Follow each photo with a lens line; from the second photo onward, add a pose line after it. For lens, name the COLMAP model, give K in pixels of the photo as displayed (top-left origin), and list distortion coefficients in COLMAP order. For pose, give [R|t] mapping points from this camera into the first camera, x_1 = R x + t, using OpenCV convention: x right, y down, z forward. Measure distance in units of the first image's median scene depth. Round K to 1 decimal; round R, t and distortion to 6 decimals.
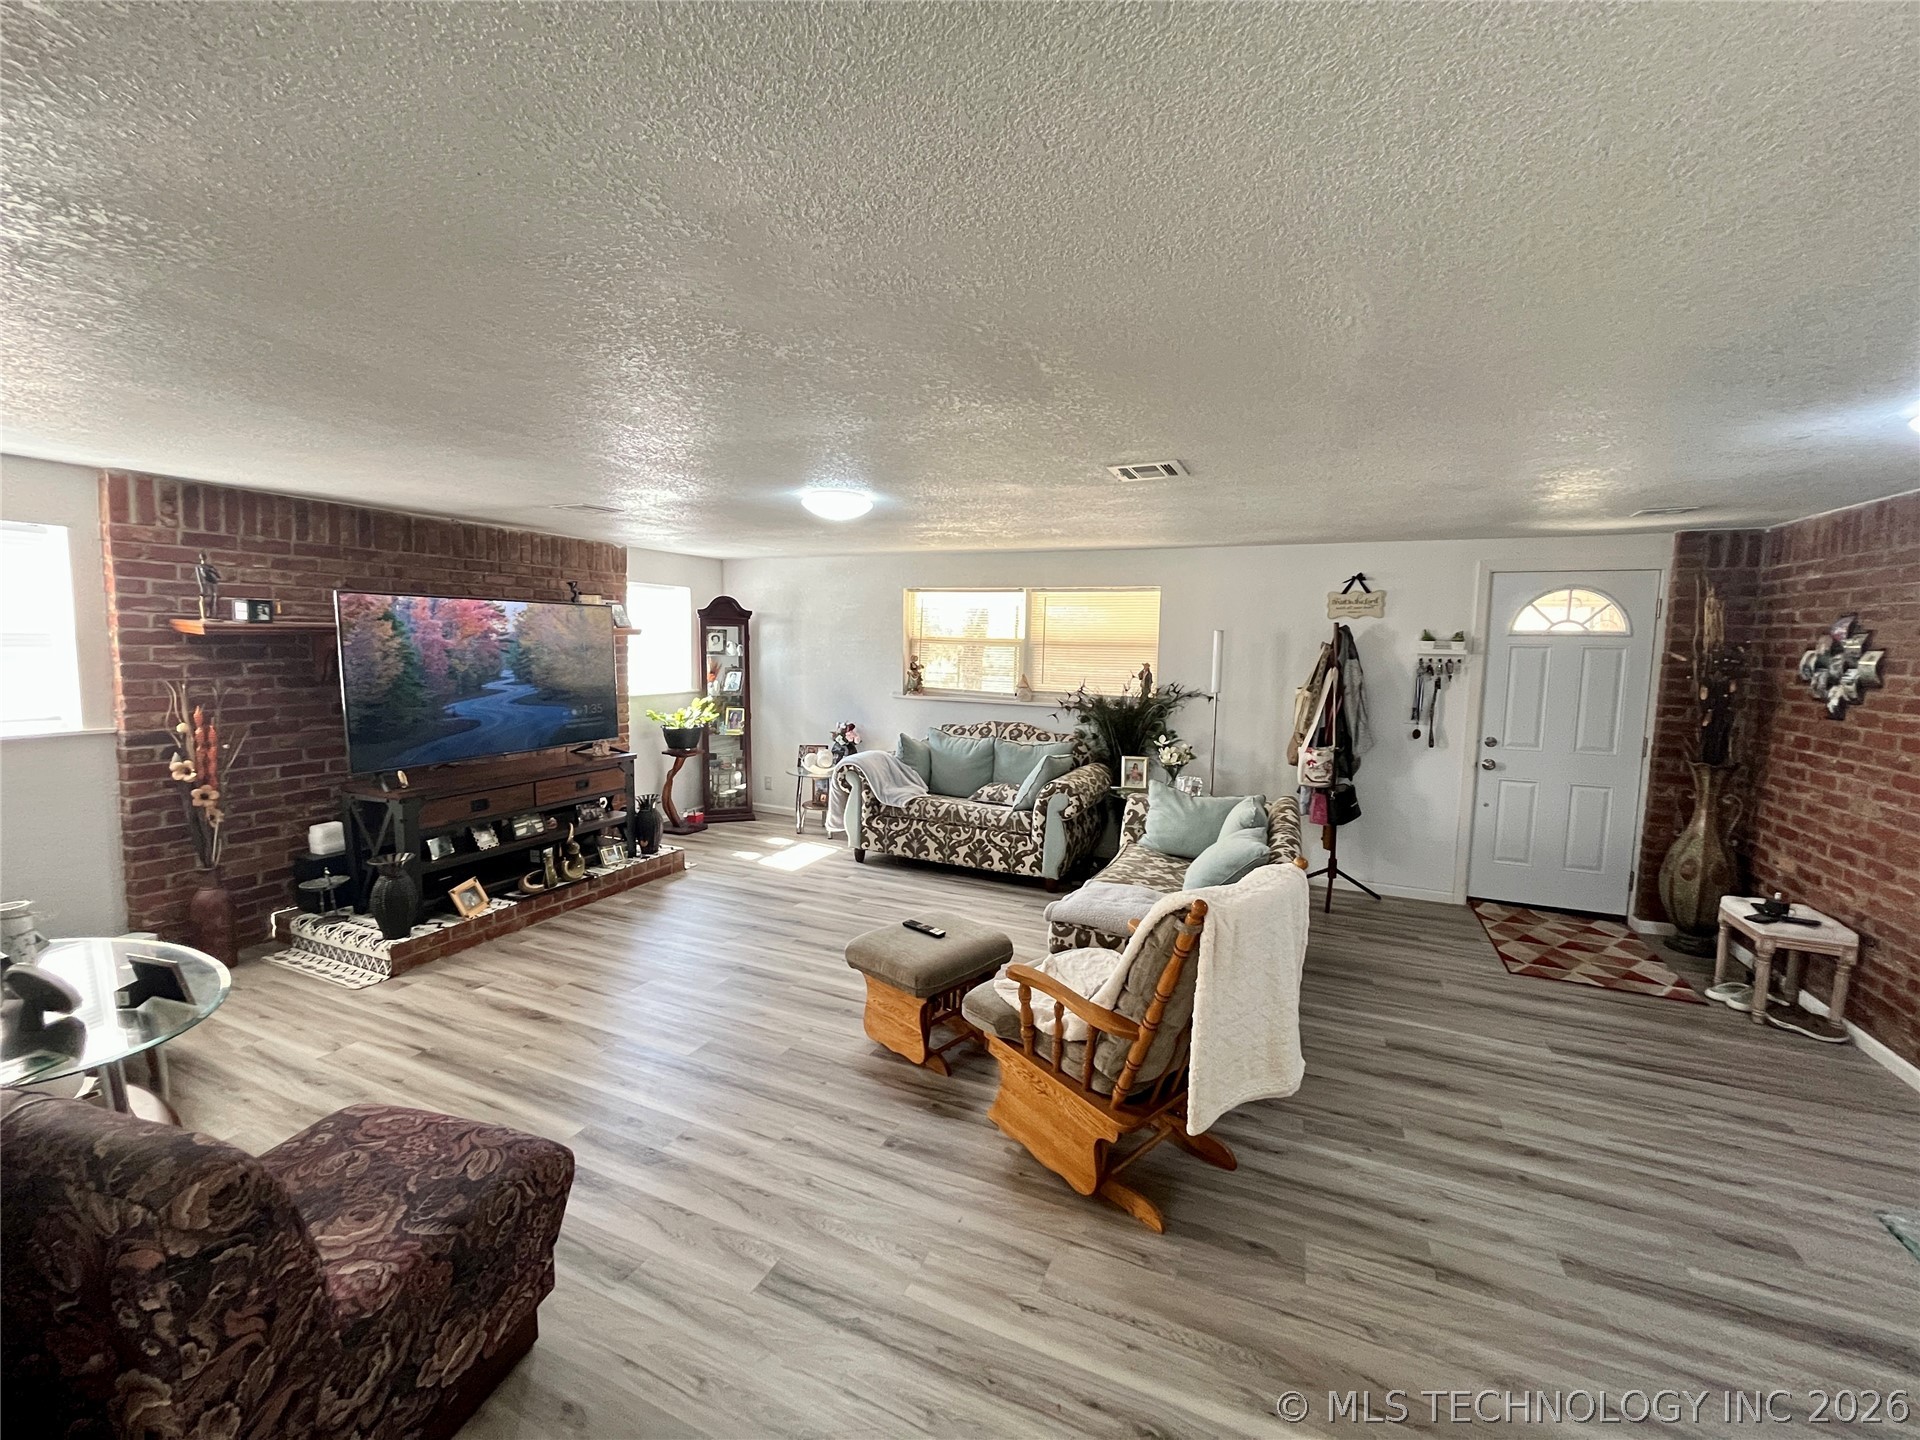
lens RADIAL K [[771.8, 0, 964.7], [0, 771.8, 712.0], [0, 0, 1]] dist [-0.002732, -0.000384]
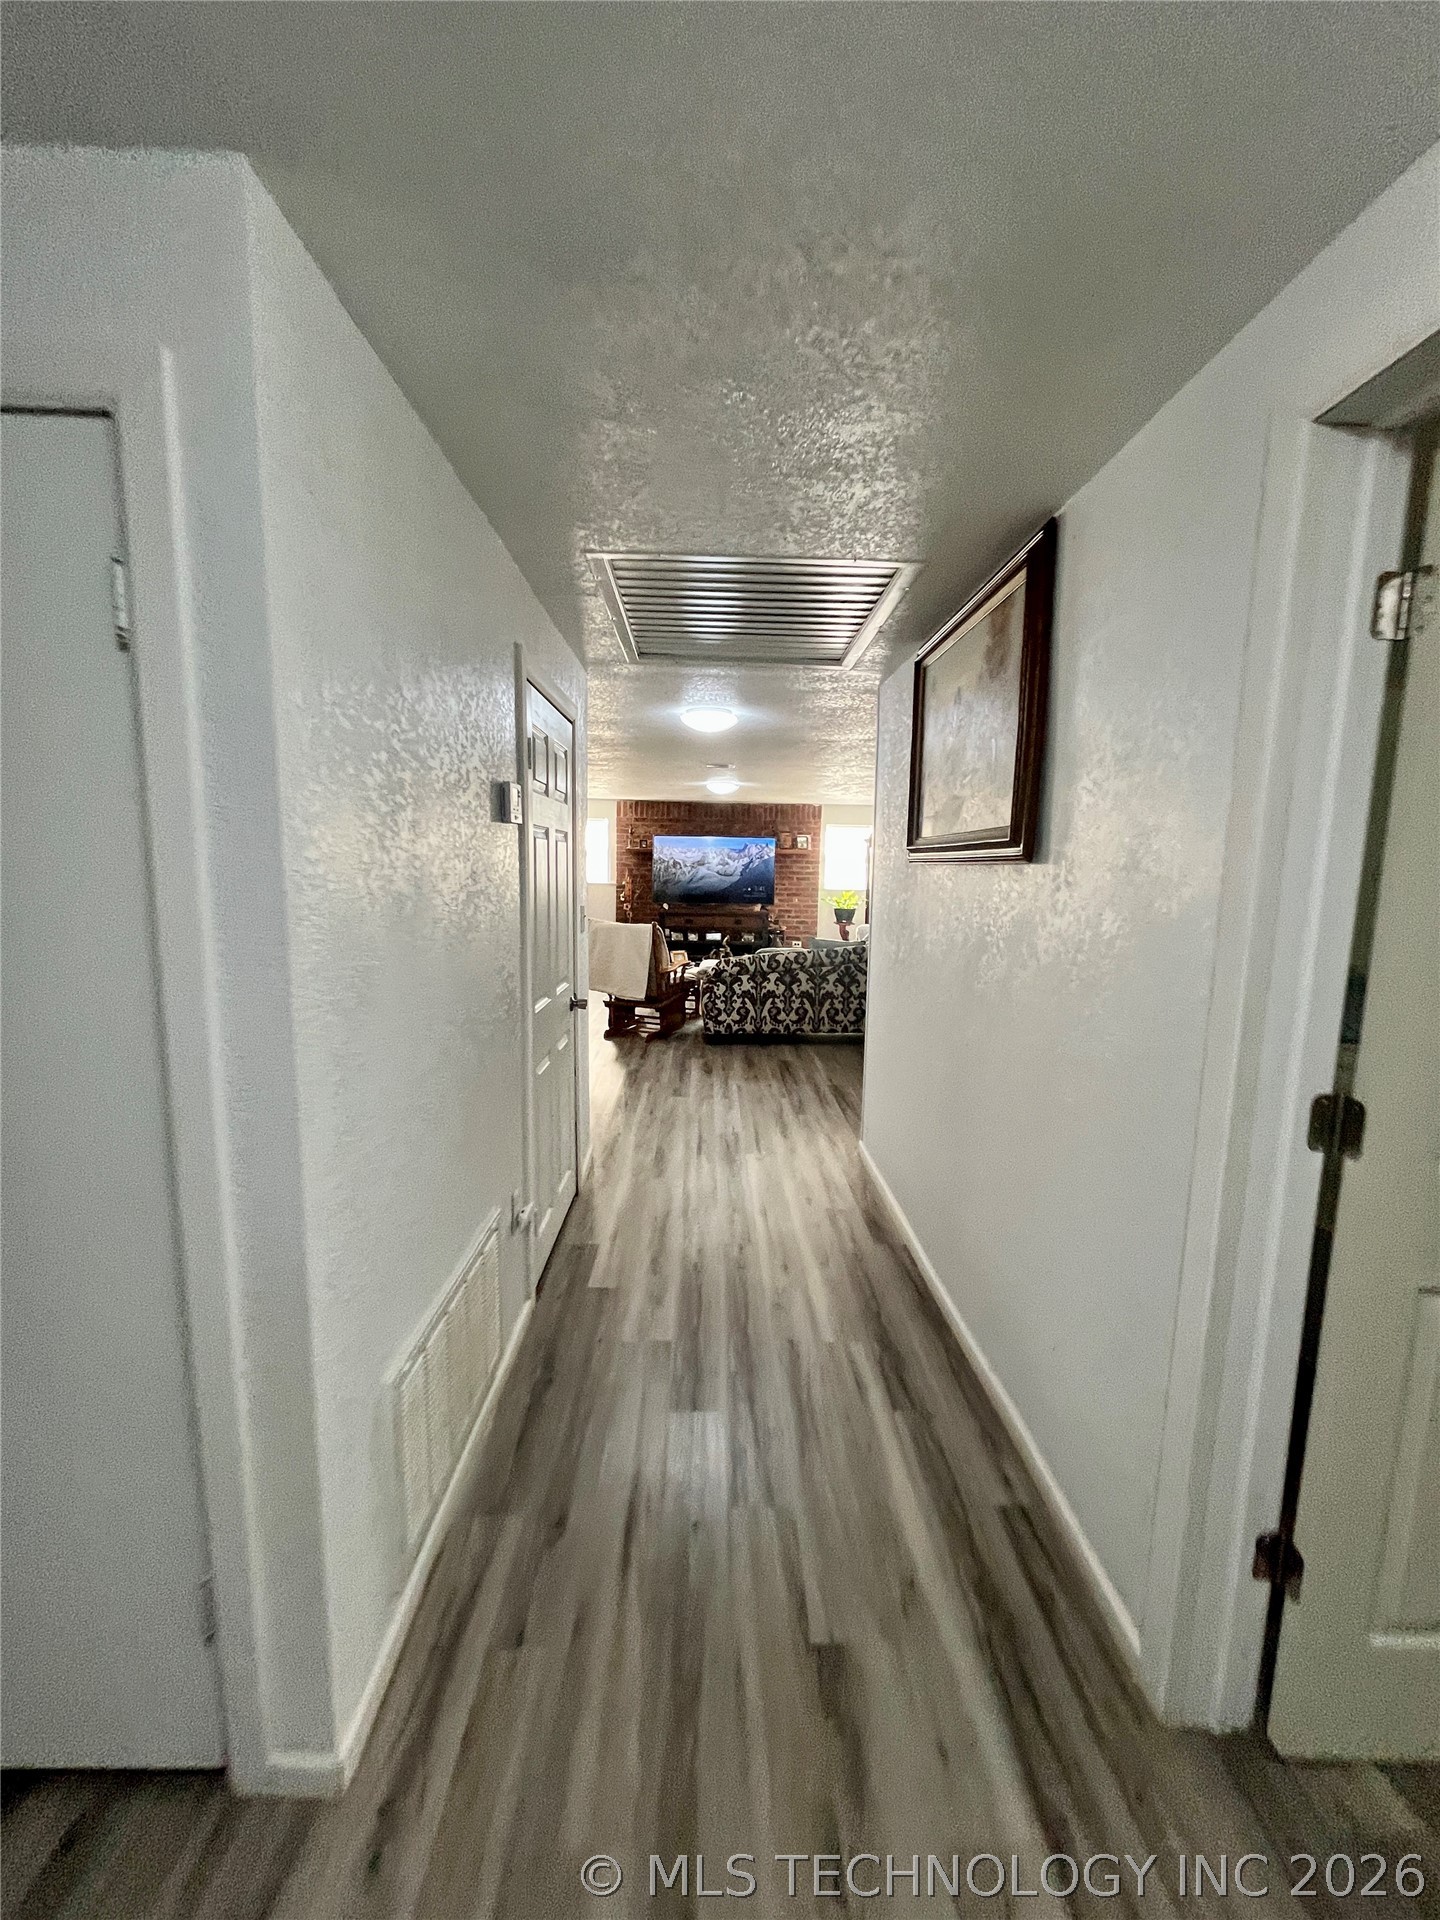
lens RADIAL K [[771.8, 0, 730.2], [0, 771.8, 969.4], [0, 0, 1]] dist [-0.002732, -0.000384]
pose [[0.429907, 0.113505, -0.895710, 1.414962], [-0.098345, 0.992051, 0.078511, 0.058289], [0.897501, 0.054336, 0.437652, 0.049555]]
